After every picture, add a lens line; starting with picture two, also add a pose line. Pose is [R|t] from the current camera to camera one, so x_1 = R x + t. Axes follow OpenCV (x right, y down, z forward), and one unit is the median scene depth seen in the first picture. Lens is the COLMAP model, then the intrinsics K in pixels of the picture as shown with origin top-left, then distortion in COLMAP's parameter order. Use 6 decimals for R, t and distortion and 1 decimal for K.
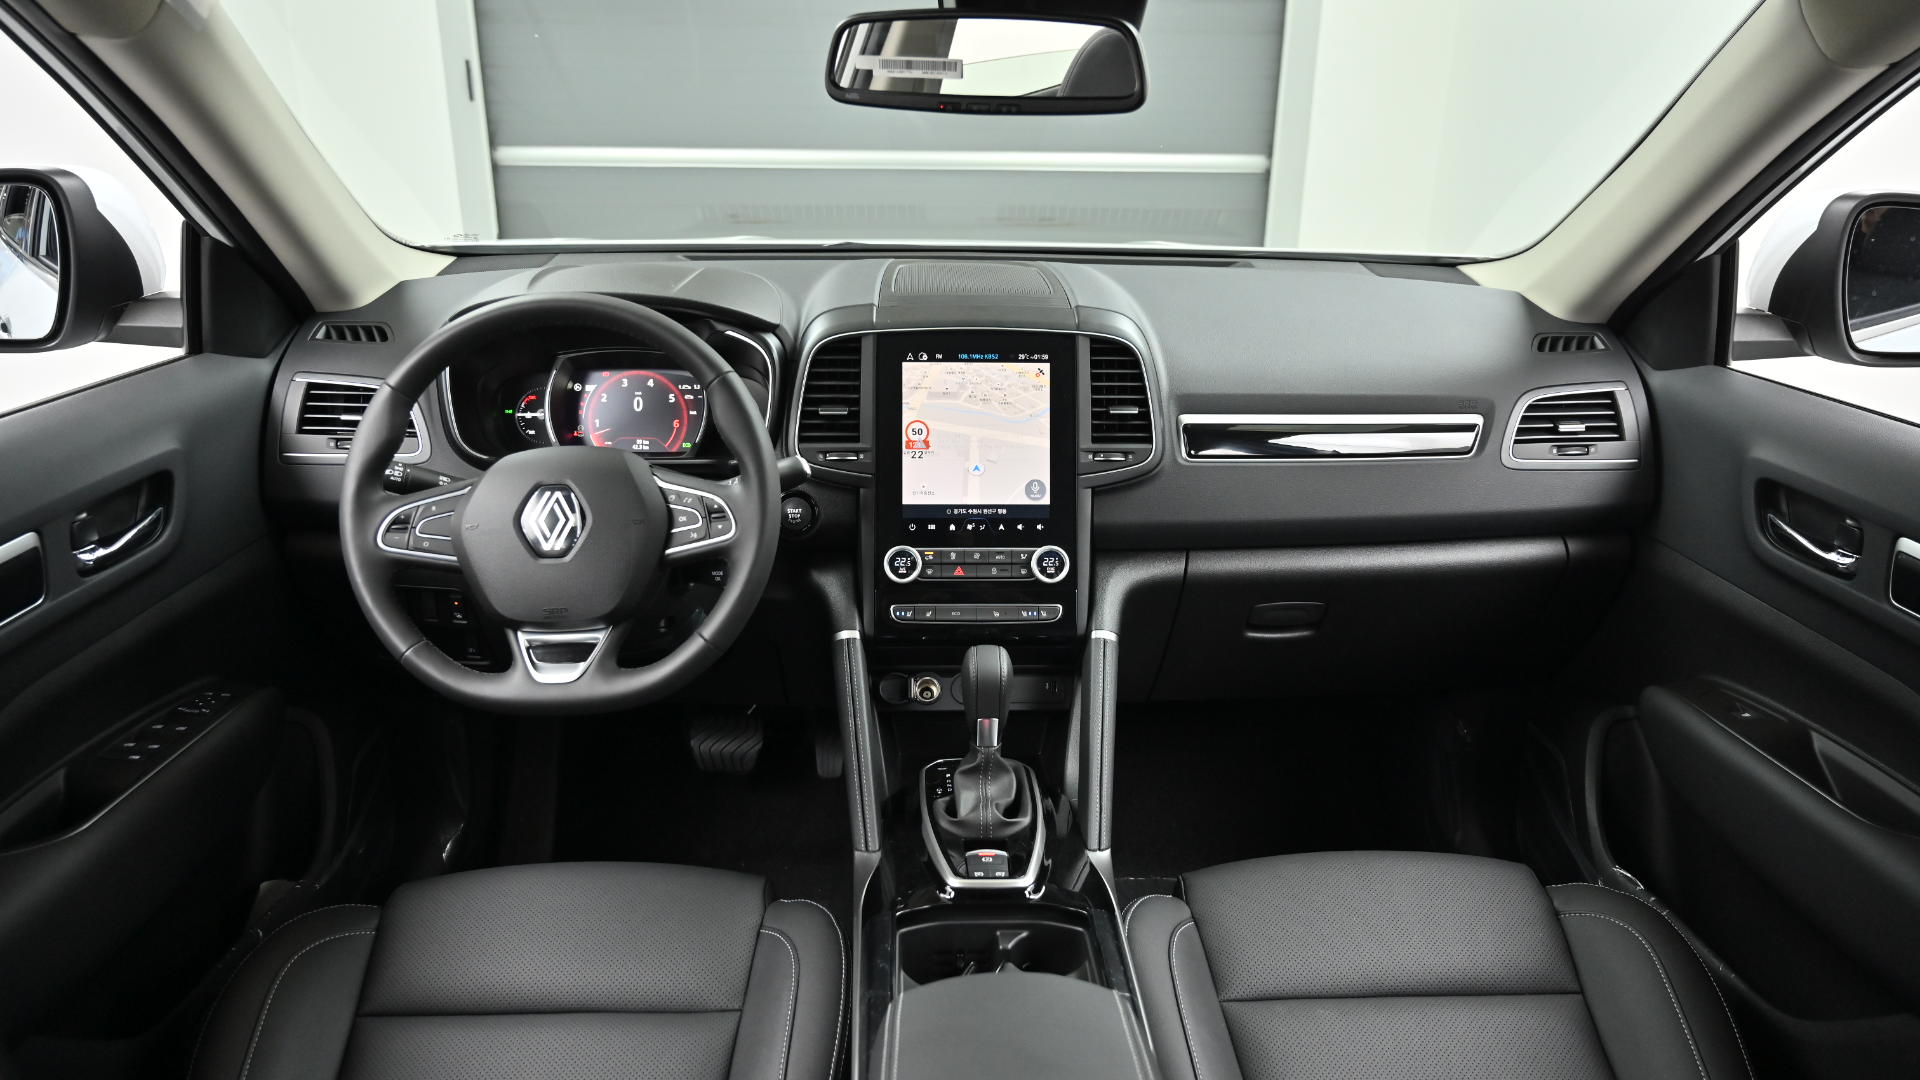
lens RADIAL K [[1296.7, 0, 966.2], [0, 1296.7, 555.9], [0, 0, 1]] dist [-0.000813, -0.003306]
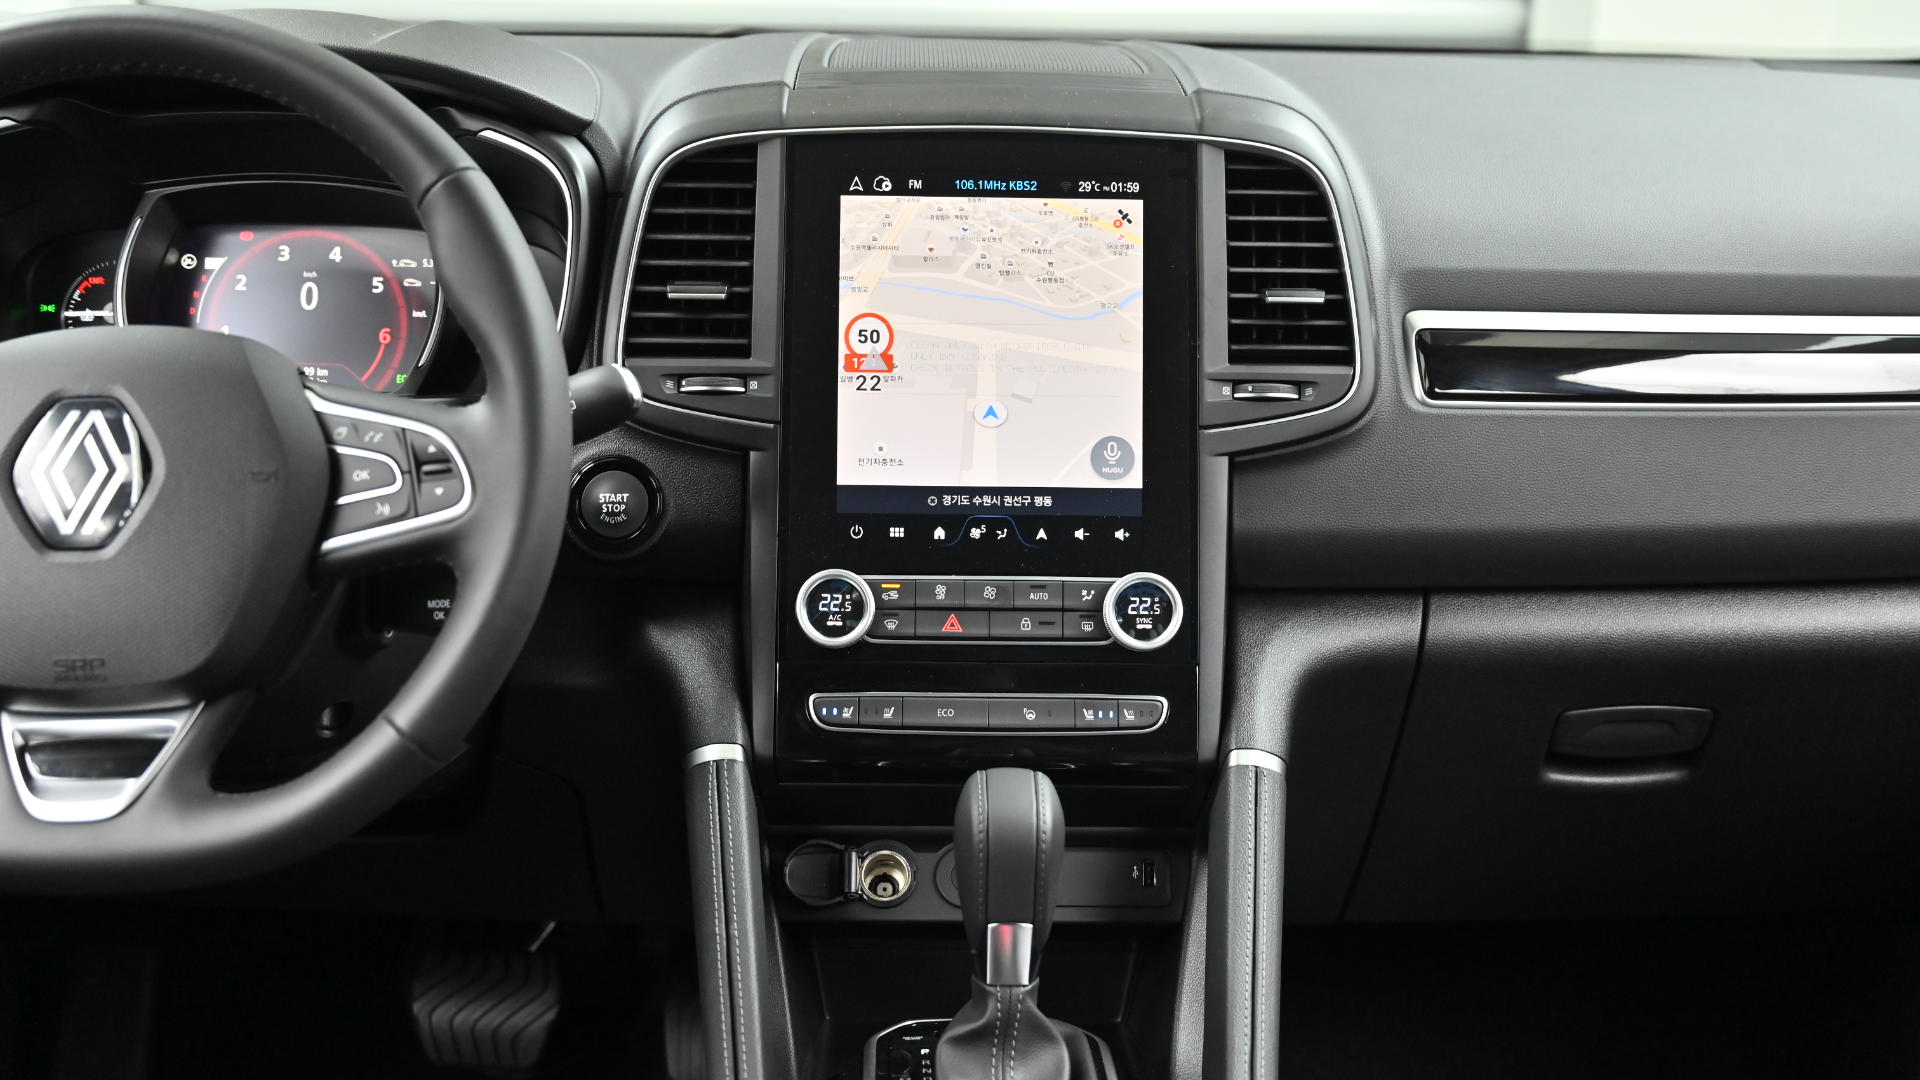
lens RADIAL K [[2313.0, 0, 950.9], [0, 2313.0, 542.5], [0, 0, 1]] dist [-0.005268, 0.000000]
pose [[0.999877, 0.007887, -0.013522, 0.005201], [-0.009017, 0.996284, -0.085654, 0.054917], [0.012796, 0.085765, 0.996233, 0.144129]]
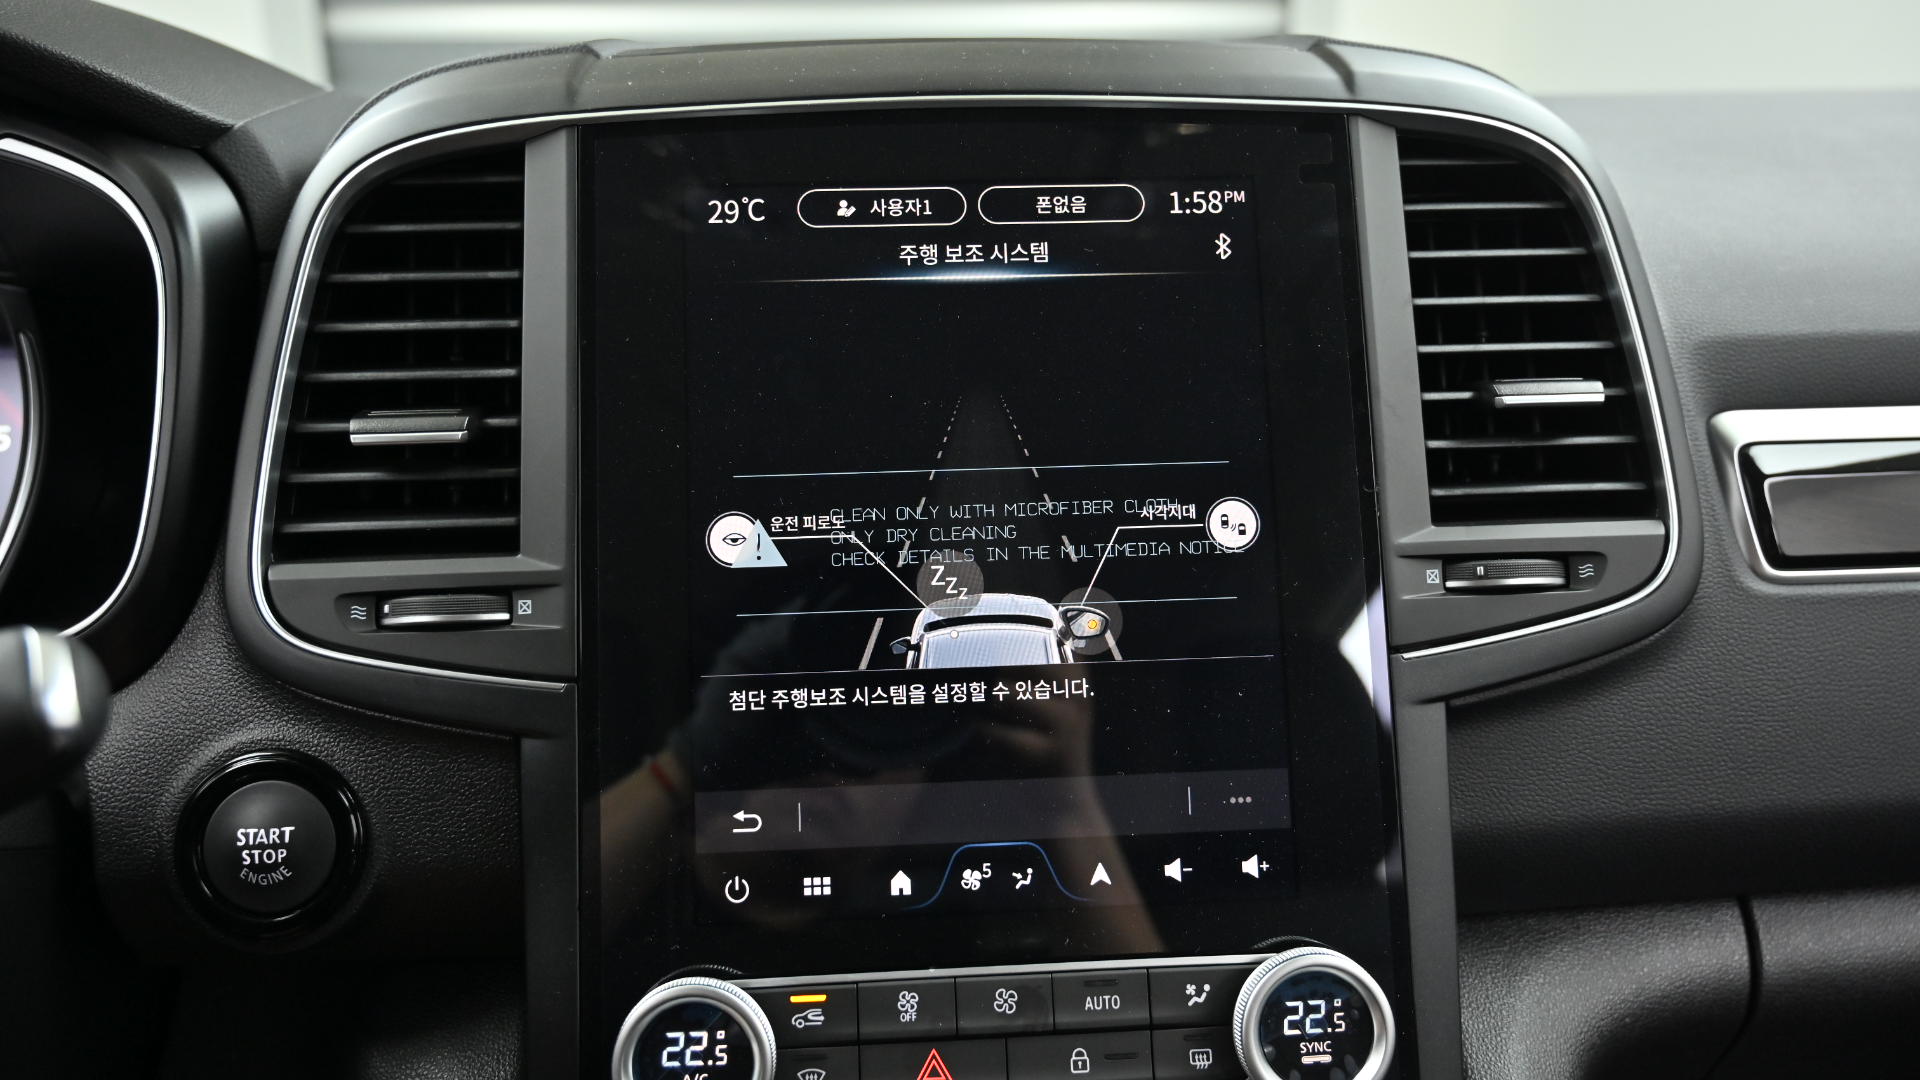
lens RADIAL K [[1372.1, 0, 960.2], [0, 1372.1, 542.0], [0, 0, 1]] dist [-0.001874, -0.003612]
pose [[0.999166, -0.035637, 0.019947, -0.002374], [0.037634, 0.993131, -0.110789, -0.057250], [-0.015862, 0.111447, 0.993644, 0.736024]]
